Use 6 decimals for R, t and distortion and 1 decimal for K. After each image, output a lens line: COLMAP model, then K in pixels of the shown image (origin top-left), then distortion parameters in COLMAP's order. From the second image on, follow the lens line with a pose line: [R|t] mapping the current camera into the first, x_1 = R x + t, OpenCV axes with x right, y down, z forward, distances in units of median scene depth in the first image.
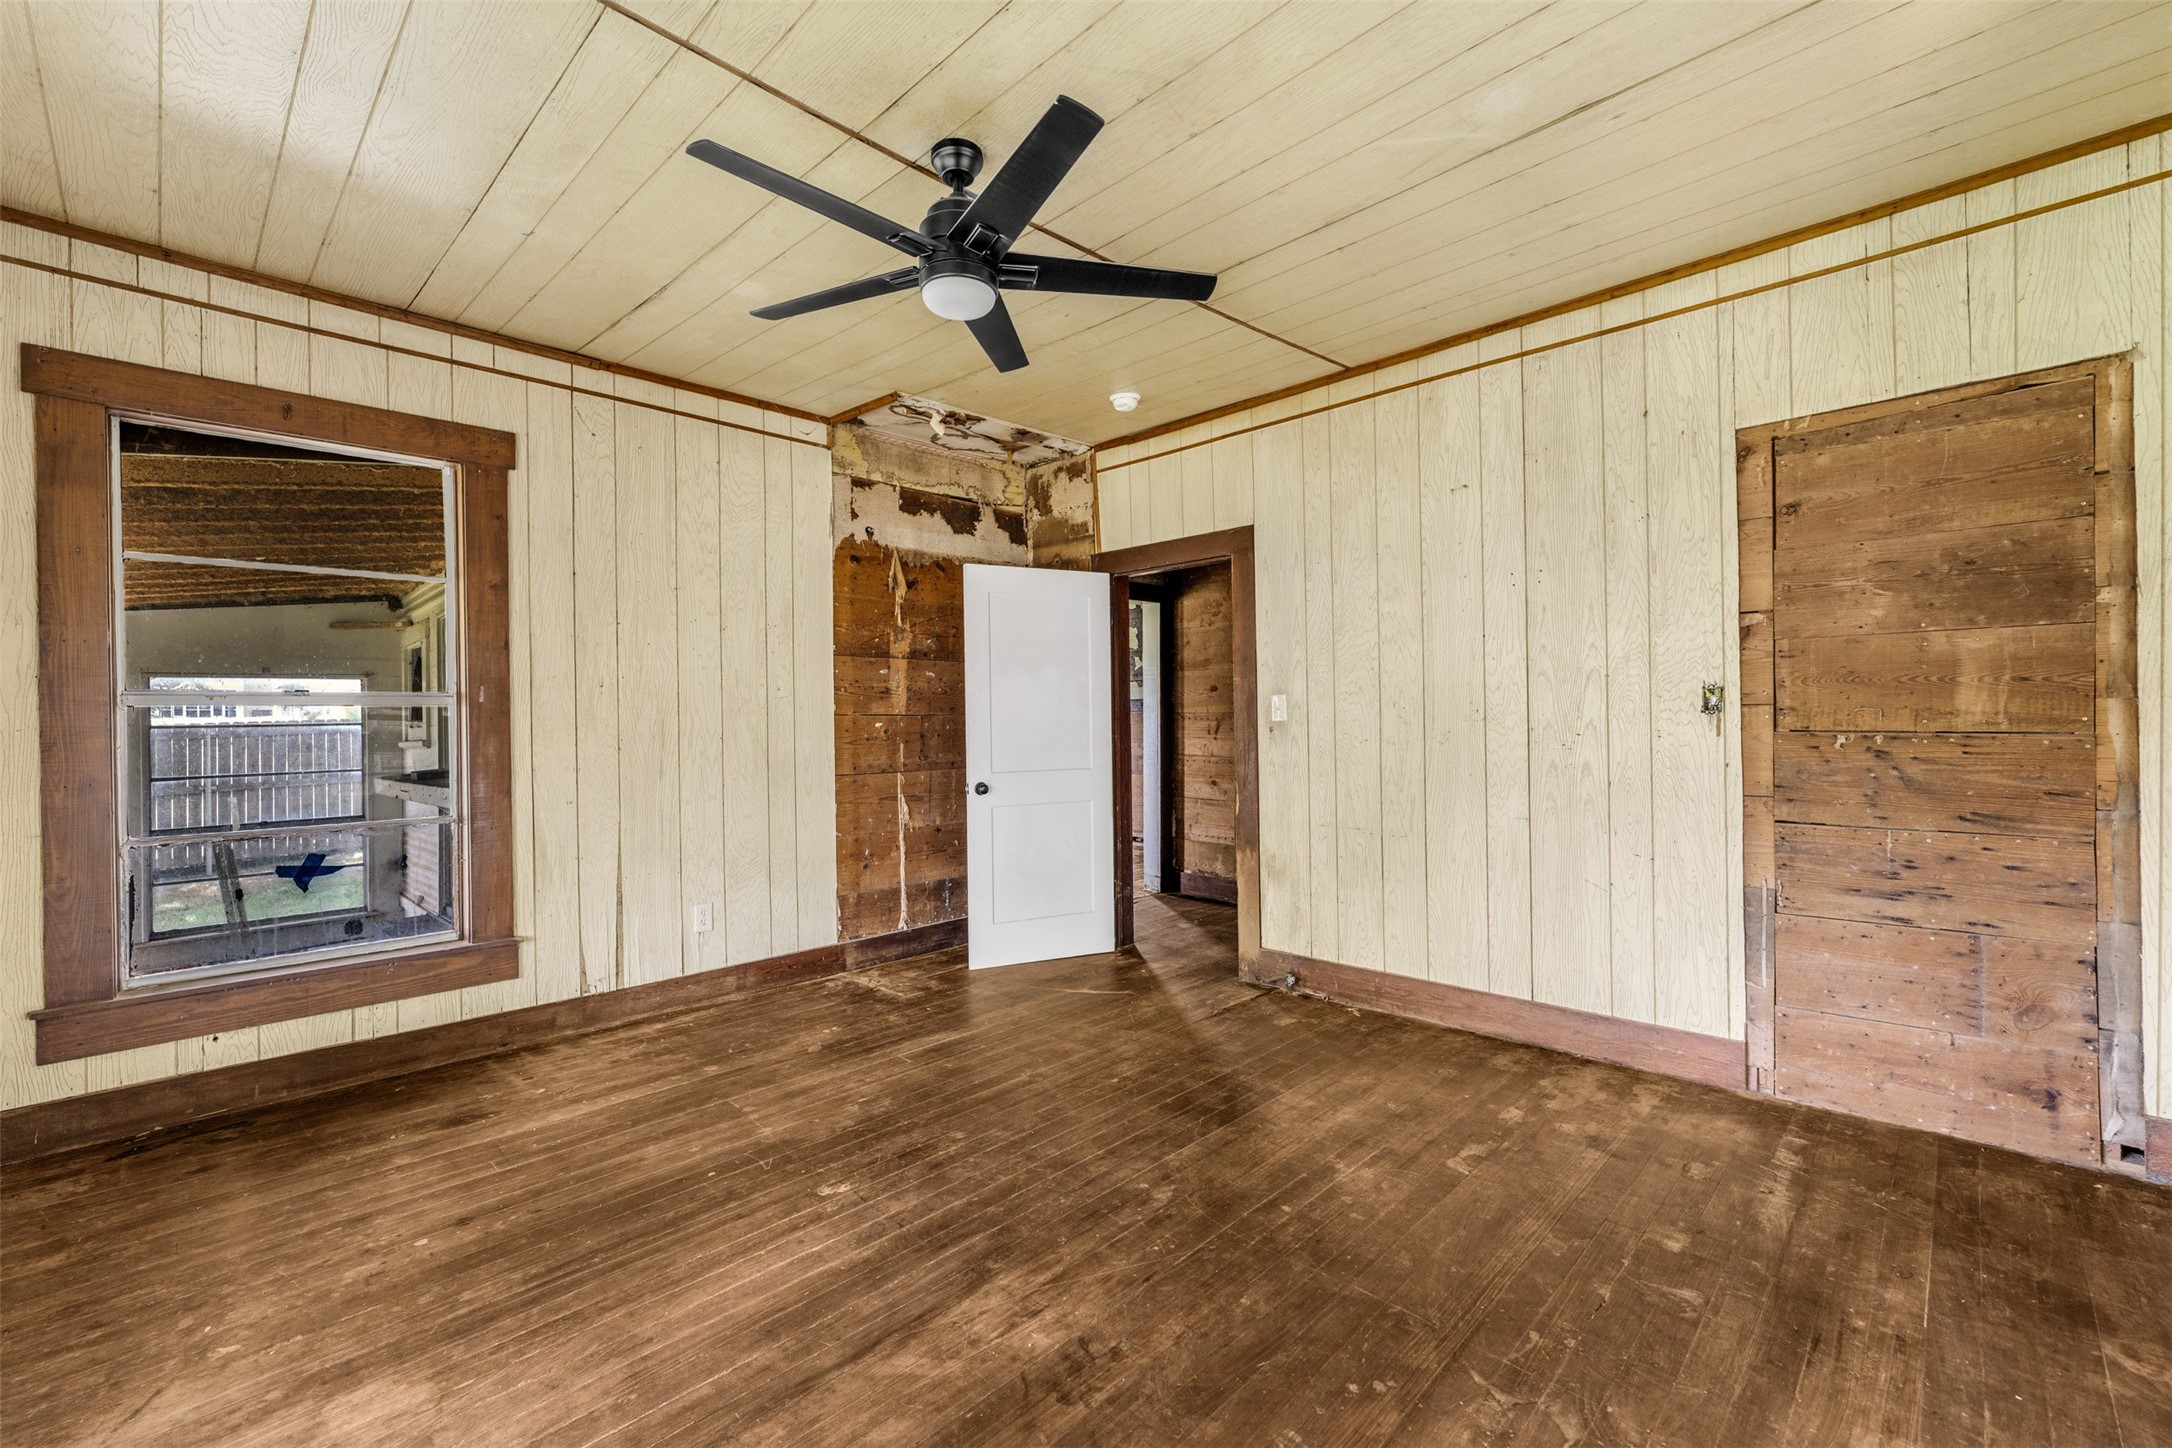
lens RADIAL K [[883.0, 0, 1087.8], [0, 883.0, 720.5], [0, 0, 1]] dist [0.003481, 0.000066]
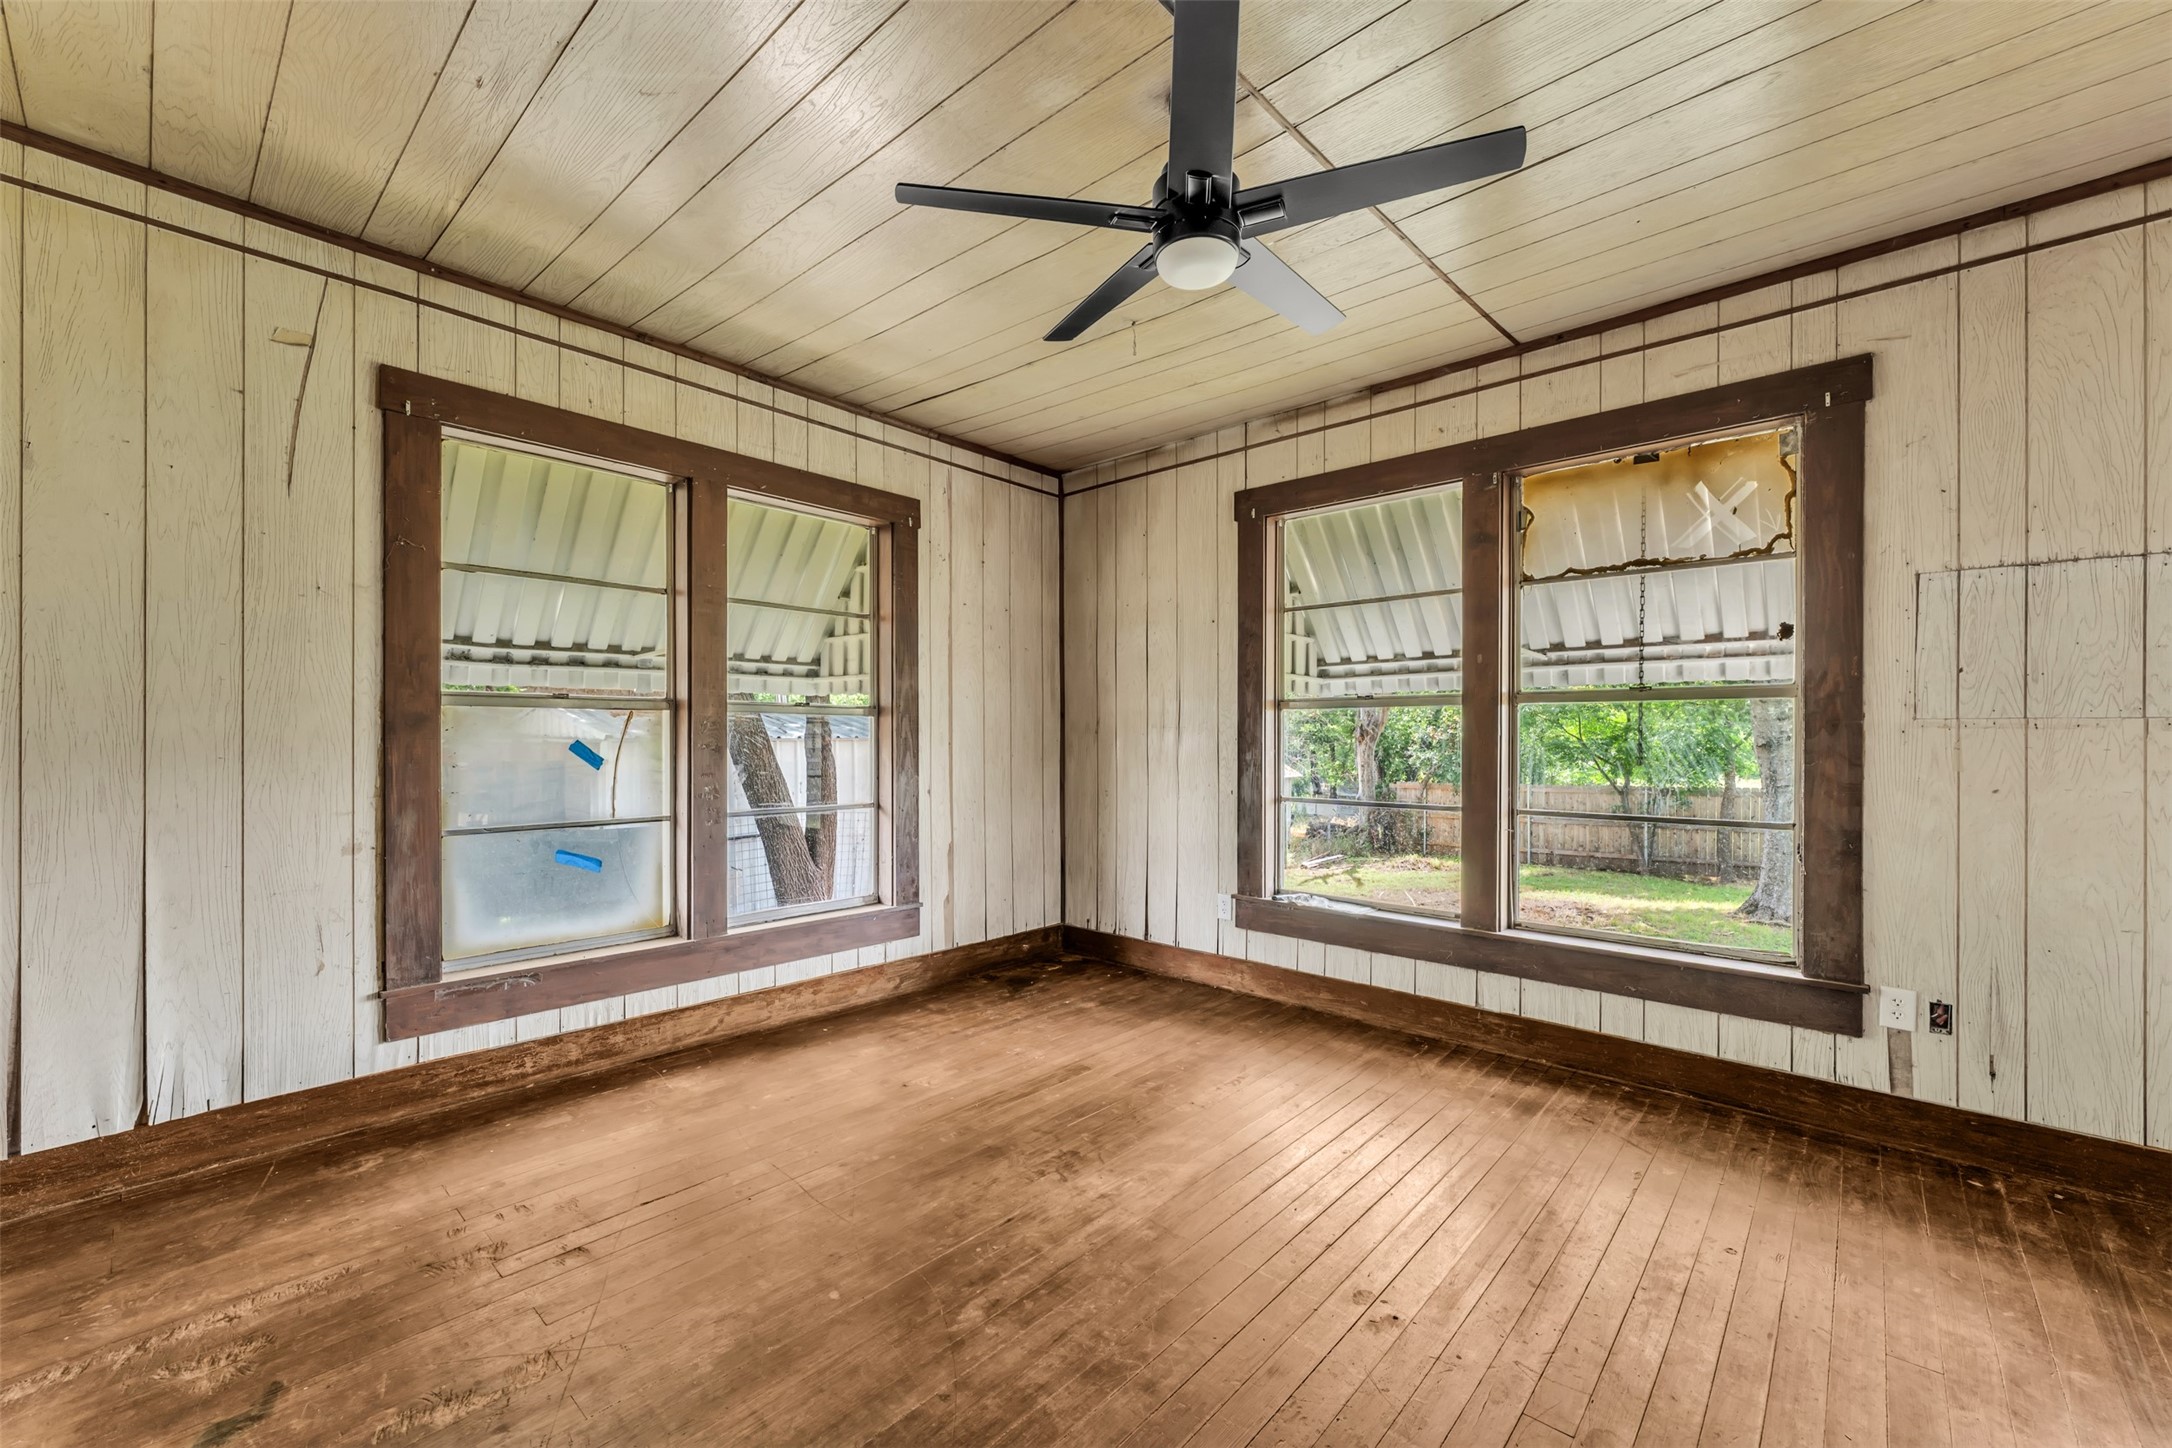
lens RADIAL K [[883.0, 0, 1083.9], [0, 883.0, 731.4], [0, 0, 1]] dist [0.003481, 0.000066]
pose [[-0.999433, 0.008895, -0.032475, 0.001953], [0.008918, 0.999960, -0.000561, -0.000807], [0.032469, -0.000850, -0.999472, 2.092154]]
